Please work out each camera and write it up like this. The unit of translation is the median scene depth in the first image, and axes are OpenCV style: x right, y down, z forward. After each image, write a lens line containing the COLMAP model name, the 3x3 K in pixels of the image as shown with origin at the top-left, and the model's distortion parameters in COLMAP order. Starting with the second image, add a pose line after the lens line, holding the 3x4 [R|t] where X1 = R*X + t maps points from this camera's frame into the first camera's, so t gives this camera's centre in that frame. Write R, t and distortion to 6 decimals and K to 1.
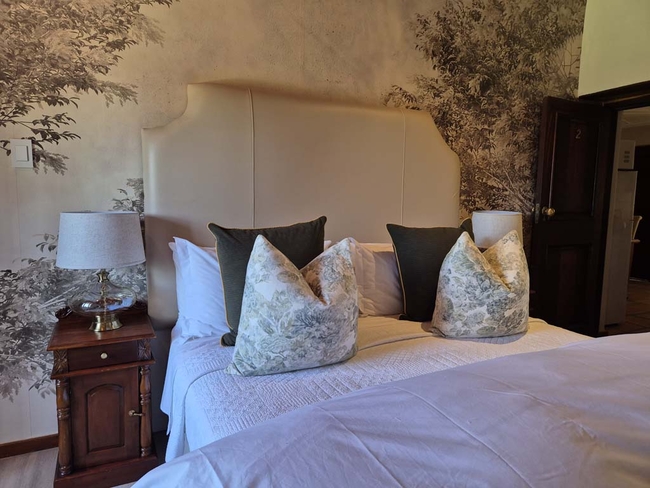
lens RADIAL K [[426.9, 0, 325.0], [0, 426.9, 244.0], [0, 0, 1]] dist [0.095226, -0.070728]
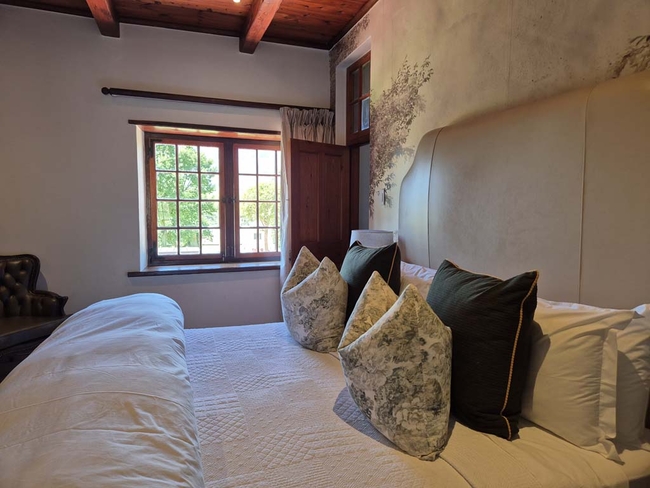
lens RADIAL K [[426.9, 0, 325.0], [0, 426.9, 244.0], [0, 0, 1]] dist [0.095226, -0.070728]
pose [[-0.094908, 0.073802, -0.992747, 1.065940], [-0.112585, 0.990054, 0.084365, -0.131193], [0.989099, 0.119775, -0.085655, 0.896880]]
